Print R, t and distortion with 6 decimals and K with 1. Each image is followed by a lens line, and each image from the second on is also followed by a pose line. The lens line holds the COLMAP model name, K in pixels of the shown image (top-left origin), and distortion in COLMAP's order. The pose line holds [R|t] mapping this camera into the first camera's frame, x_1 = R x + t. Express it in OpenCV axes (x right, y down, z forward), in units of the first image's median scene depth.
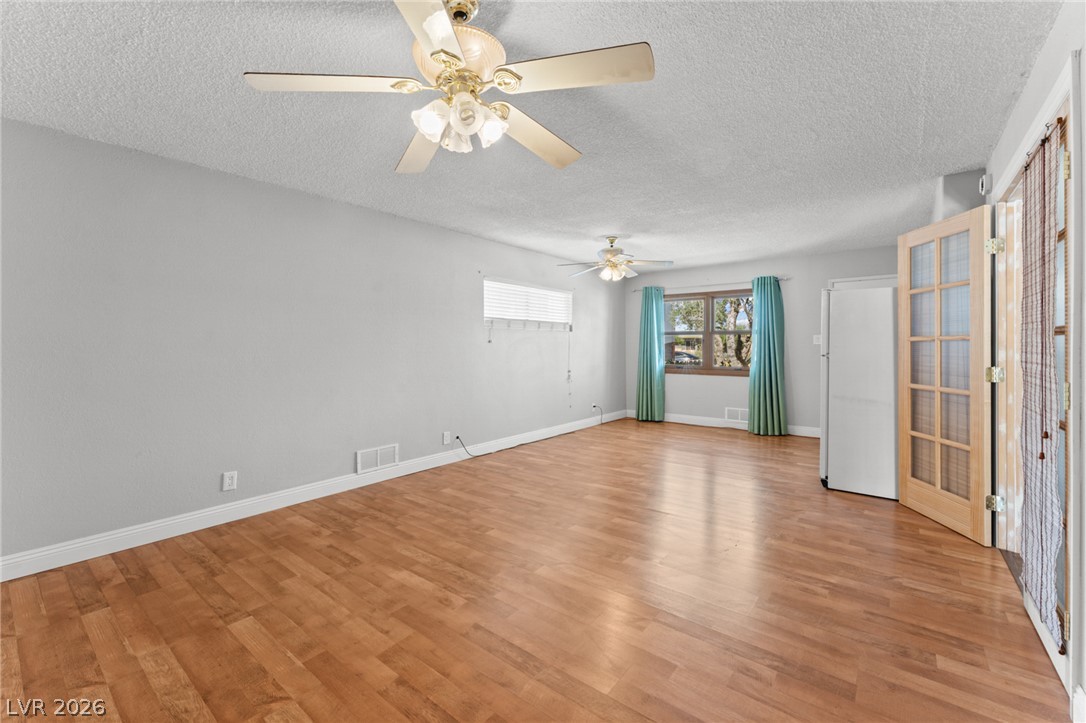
lens RADIAL K [[447.0, 0, 545.7], [0, 447.0, 344.5], [0, 0, 1]] dist [0.003216, -0.001272]
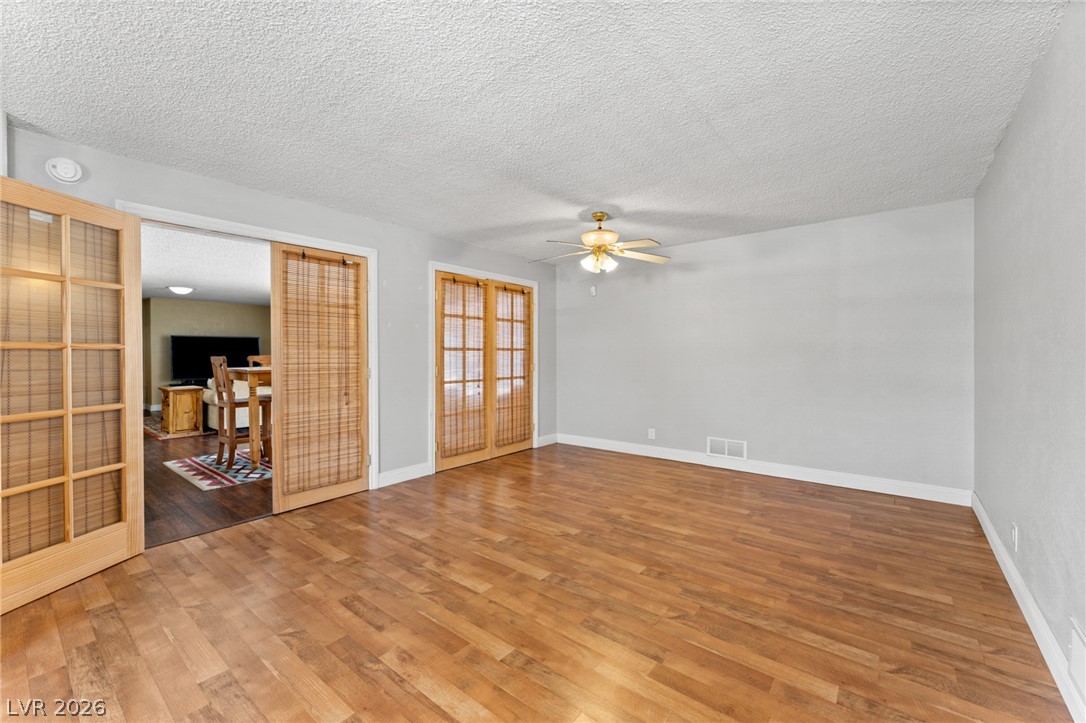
lens RADIAL K [[447.0, 0, 546.1], [0, 447.0, 356.5], [0, 0, 1]] dist [0.003216, -0.001272]
pose [[-0.999965, 0.006162, 0.005671, 0.051419], [0.006190, 0.999969, 0.004886, 0.005454], [-0.005641, 0.004921, -0.999972, 1.816381]]
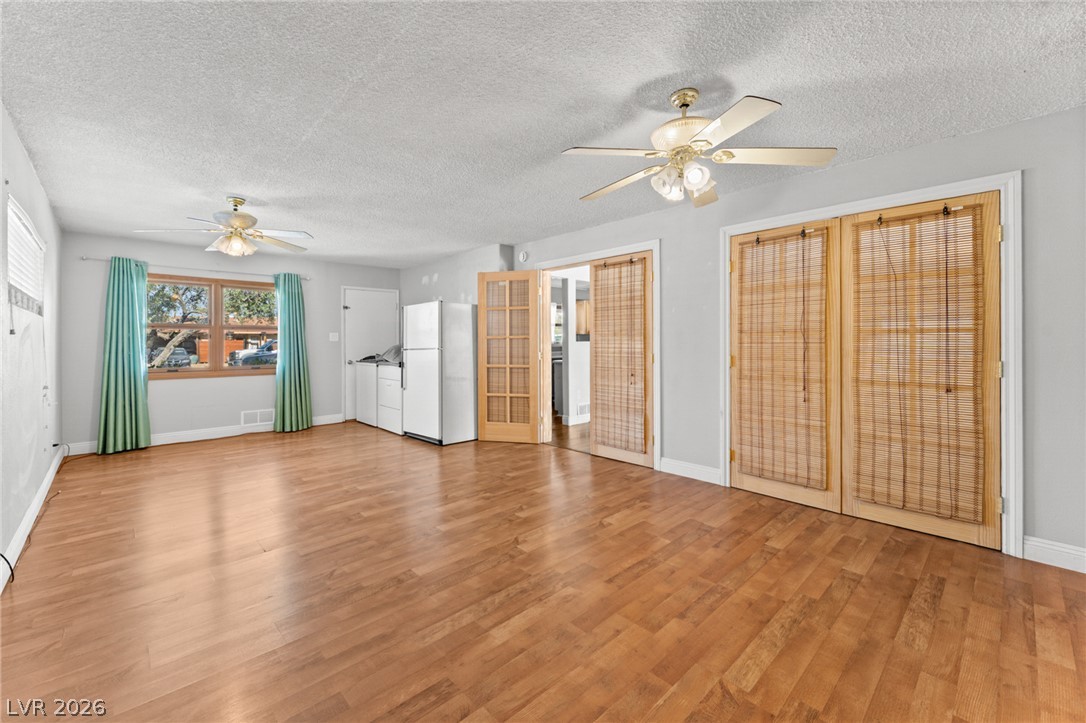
lens RADIAL K [[447.0, 0, 525.8], [0, 447.0, 340.0], [0, 0, 1]] dist [0.003216, -0.001272]
pose [[0.164375, 0.004990, 0.986385, -0.864558], [0.001552, 0.999985, -0.005317, 0.007417], [-0.986397, 0.002405, 0.164365, 0.661179]]
